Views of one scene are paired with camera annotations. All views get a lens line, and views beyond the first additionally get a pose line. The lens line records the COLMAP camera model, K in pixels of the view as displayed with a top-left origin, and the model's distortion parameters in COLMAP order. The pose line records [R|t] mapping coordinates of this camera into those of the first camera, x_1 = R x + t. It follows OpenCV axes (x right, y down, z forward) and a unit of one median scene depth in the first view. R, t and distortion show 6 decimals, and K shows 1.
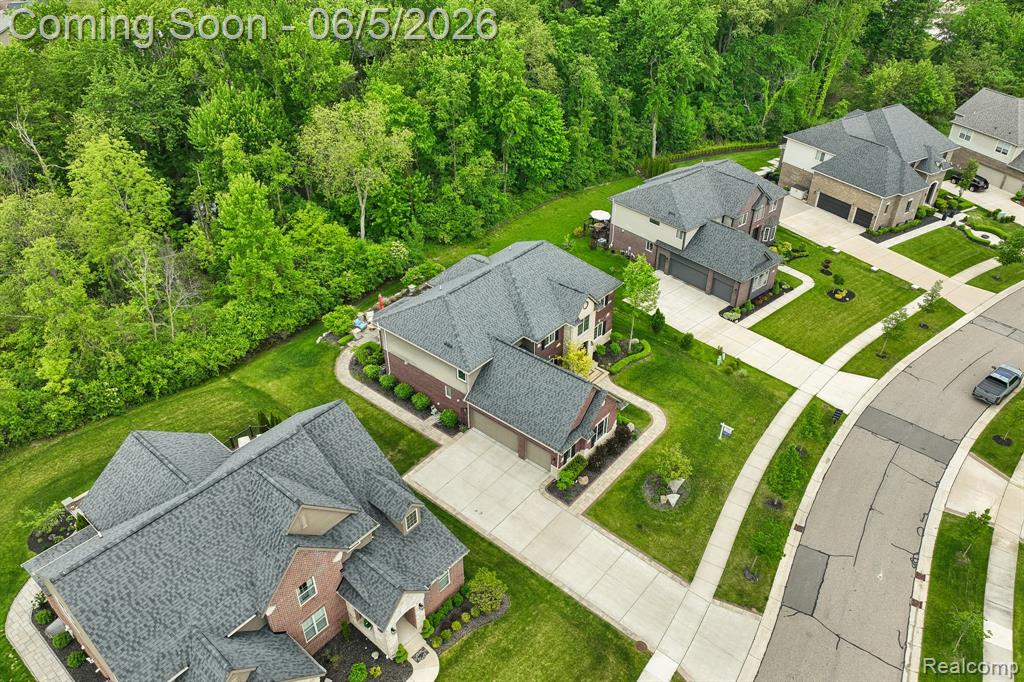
lens RADIAL K [[723.8, 0, 511.8], [0, 723.8, 335.1], [0, 0, 1]] dist [-0.001904, 0.006036]
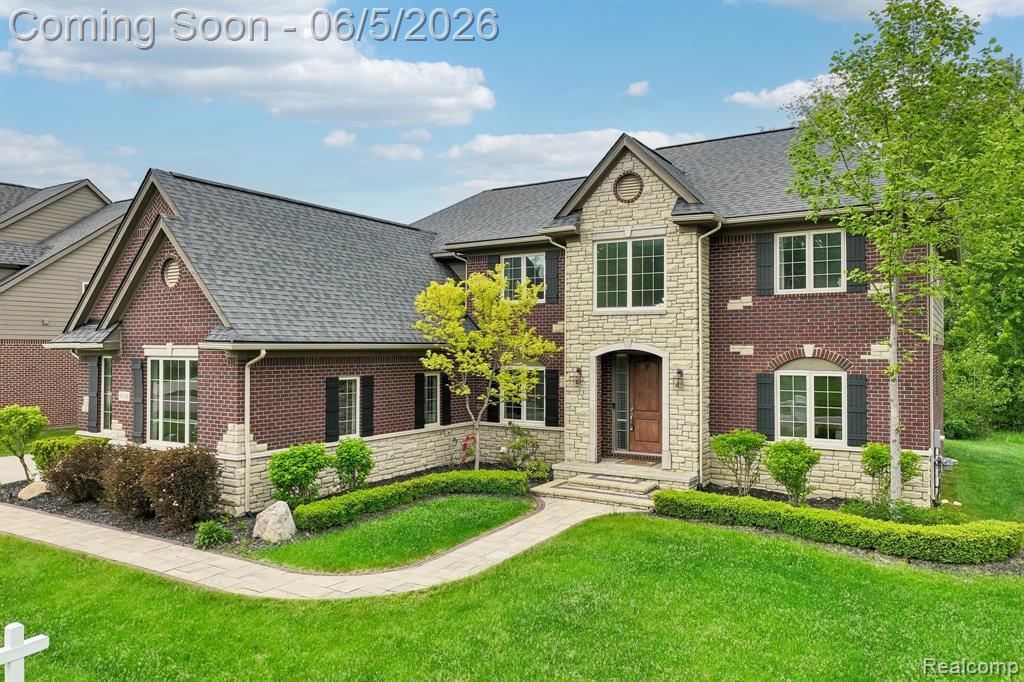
lens RADIAL K [[723.8, 0, 511.8], [0, 723.8, 335.1], [0, 0, 1]] dist [-0.001904, 0.006036]
pose [[0.138536, -0.010404, -0.990303, 0.385090], [-0.555279, 0.827167, -0.086370, 0.057973], [0.820044, 0.561860, 0.108816, 0.988161]]
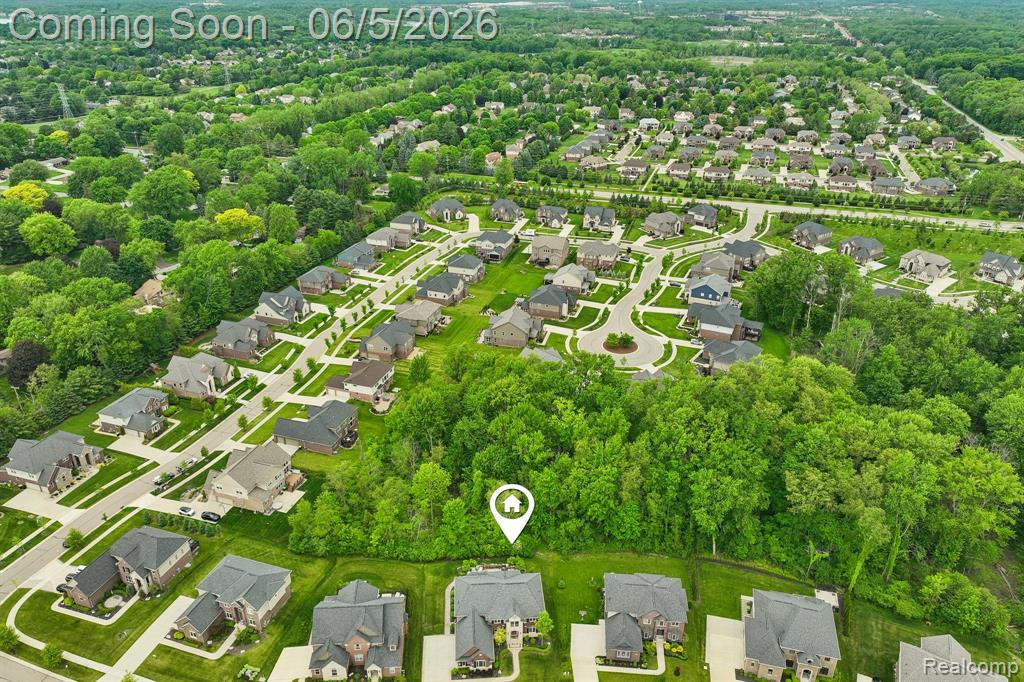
lens RADIAL K [[723.8, 0, 511.8], [0, 723.8, 335.1], [0, 0, 1]] dist [-0.001904, 0.006036]
pose [[0.698009, 0.319330, -0.640946, 1.407363], [-0.409880, 0.912104, 0.008054, -0.960992], [0.587181, 0.257089, 0.767544, -1.183412]]
